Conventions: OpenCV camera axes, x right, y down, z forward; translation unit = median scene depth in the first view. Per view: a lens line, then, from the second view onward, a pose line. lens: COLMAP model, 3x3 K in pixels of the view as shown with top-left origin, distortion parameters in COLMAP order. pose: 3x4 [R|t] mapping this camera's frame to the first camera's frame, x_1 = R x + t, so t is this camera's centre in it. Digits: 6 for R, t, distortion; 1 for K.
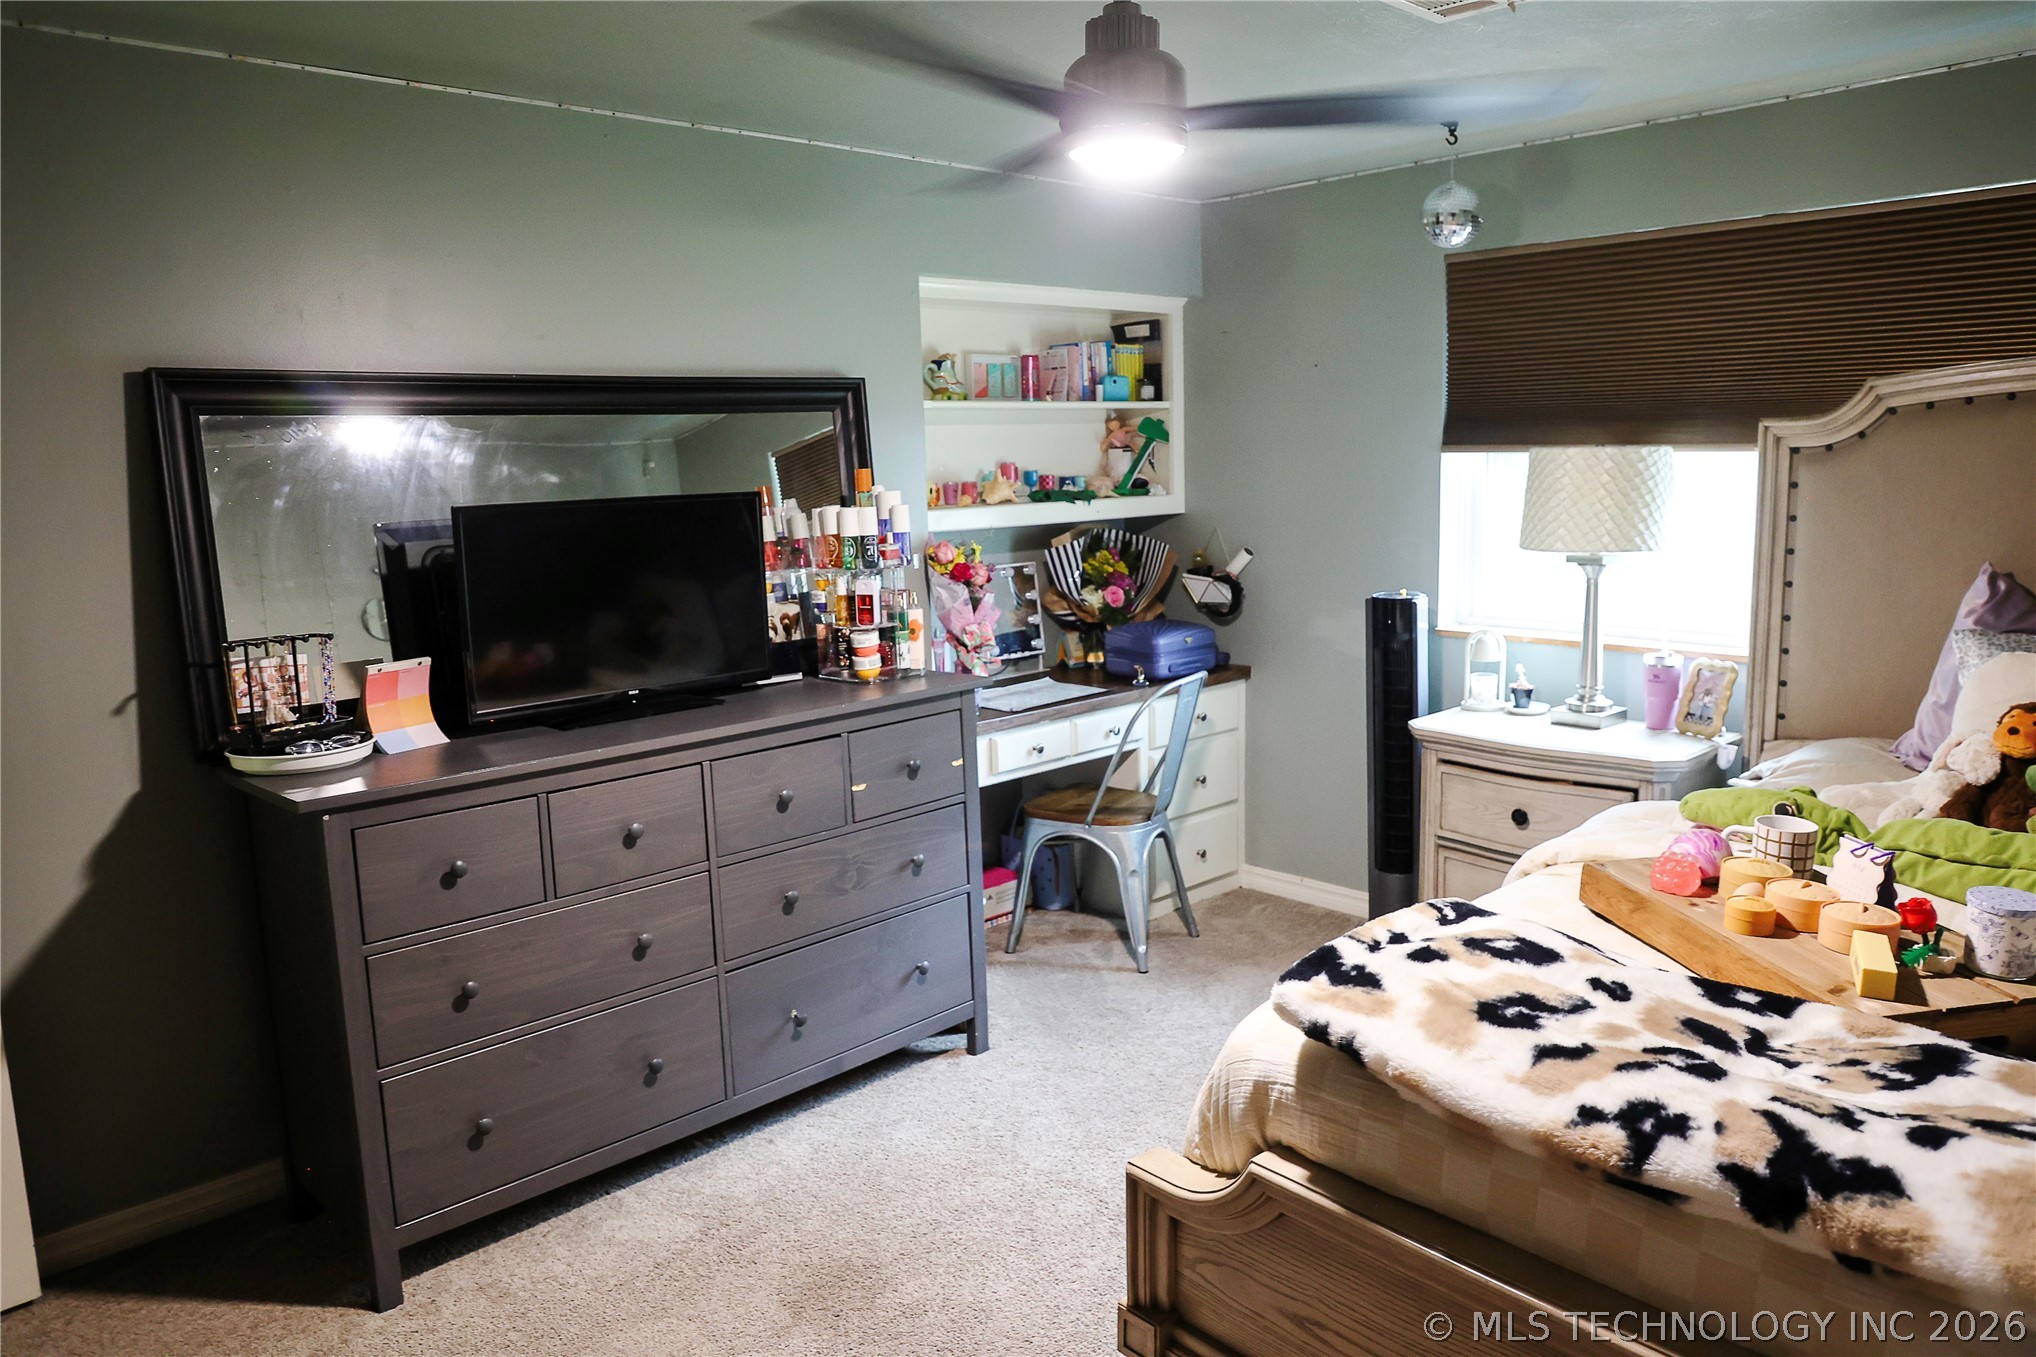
lens RADIAL K [[1508.1, 0, 1025.0], [0, 1508.1, 649.2], [0, 0, 1]] dist [-0.058766, 0.042499]
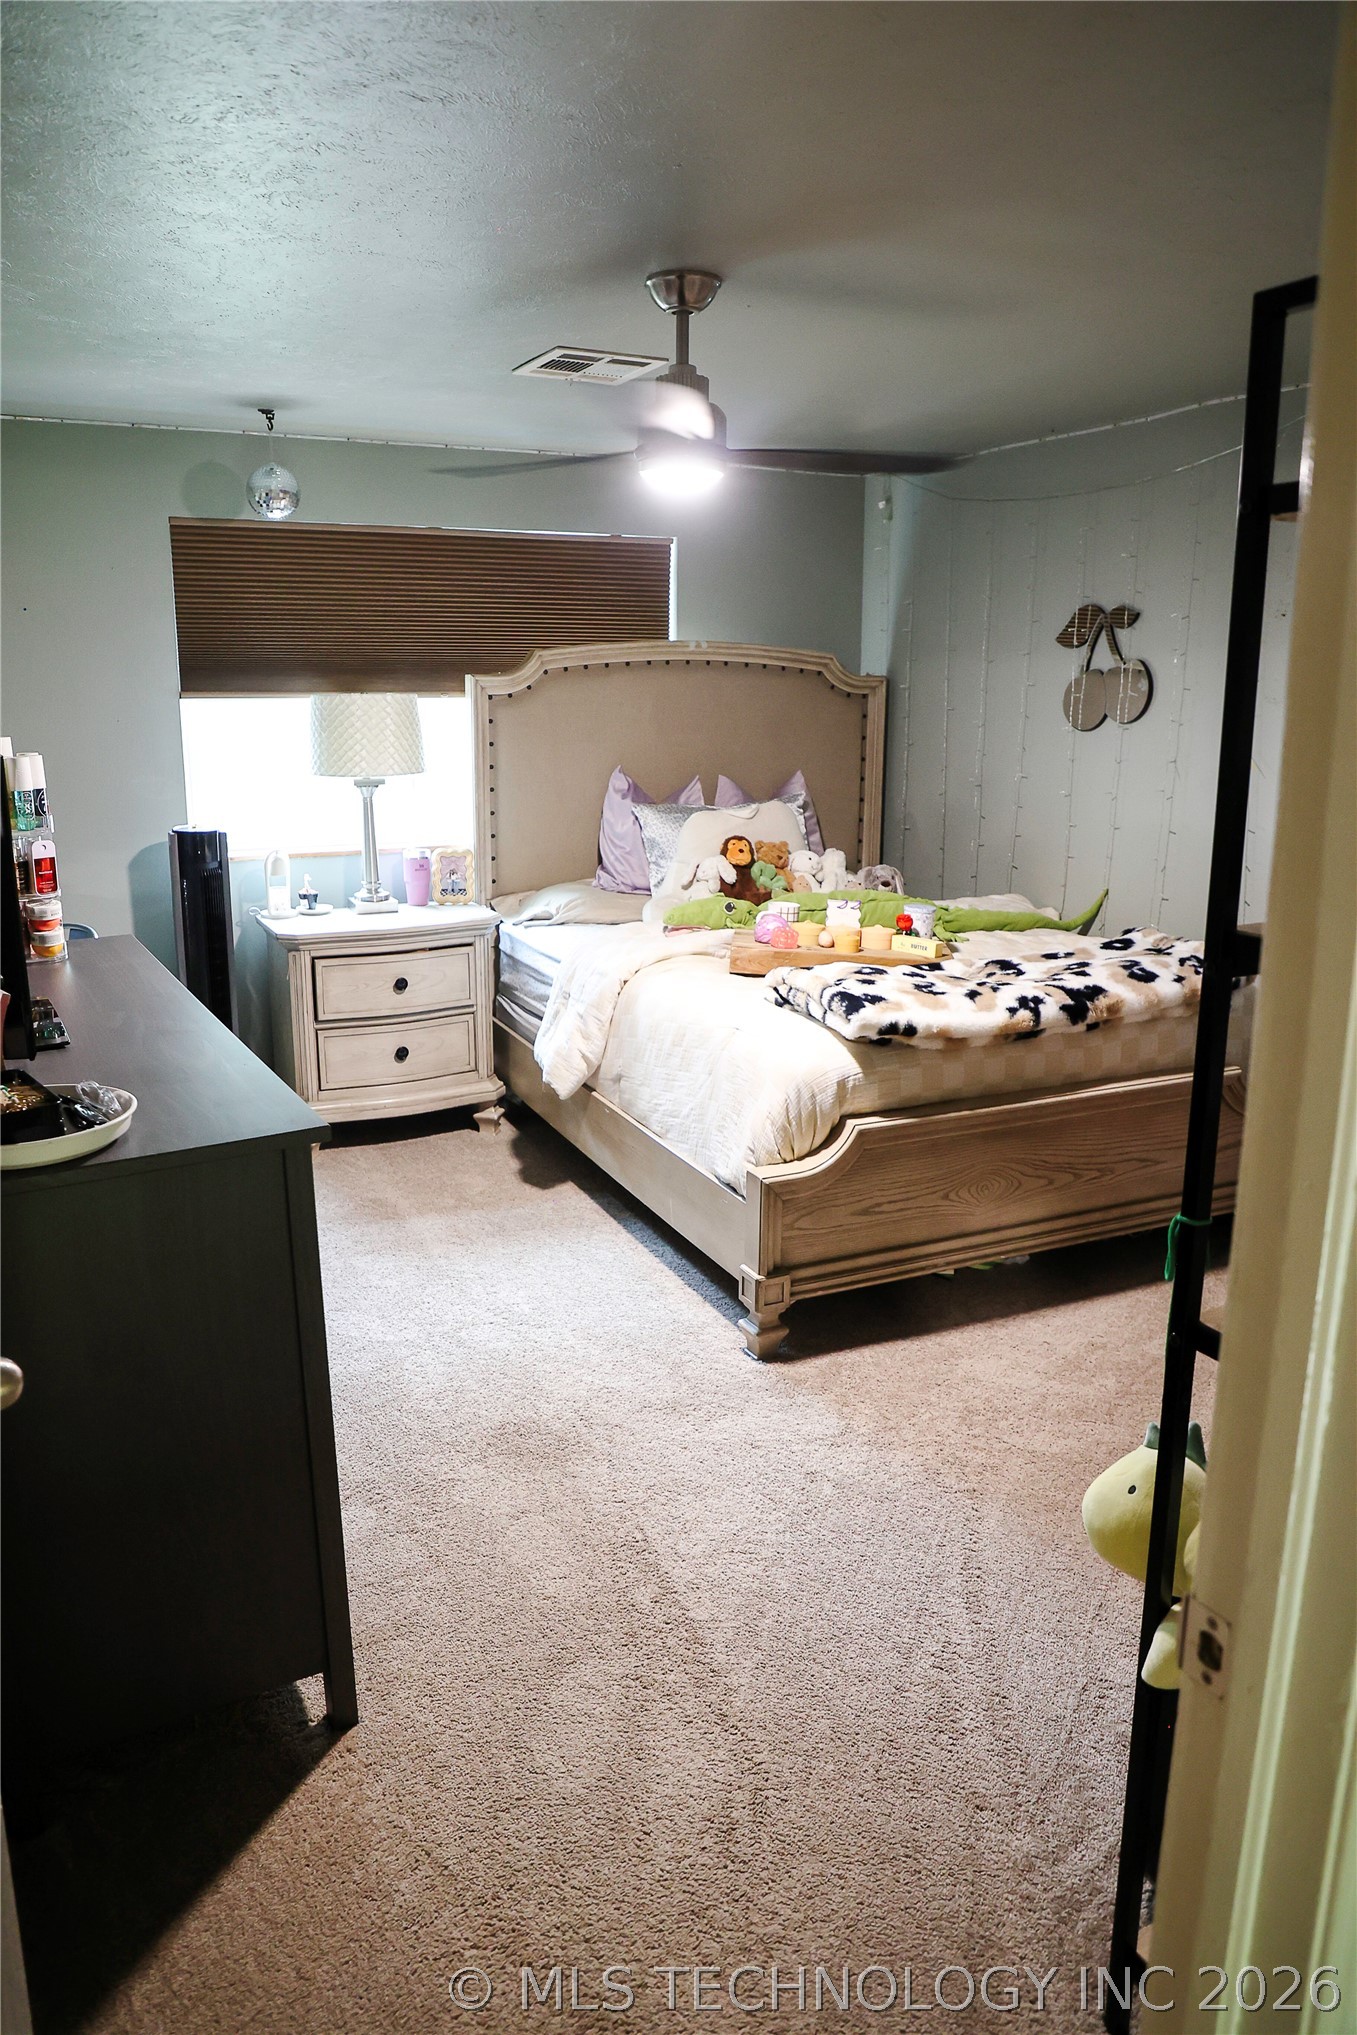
lens RADIAL K [[1507.3, 0, 678.5], [0, 1507.3, 1017.5], [0, 0, 1]] dist [-0.058766, 0.042499]
pose [[0.224979, -0.189604, 0.955738, -0.915874], [0.124436, 0.978443, 0.164816, -0.045737], [-0.966385, 0.081848, 0.243723, 0.485946]]
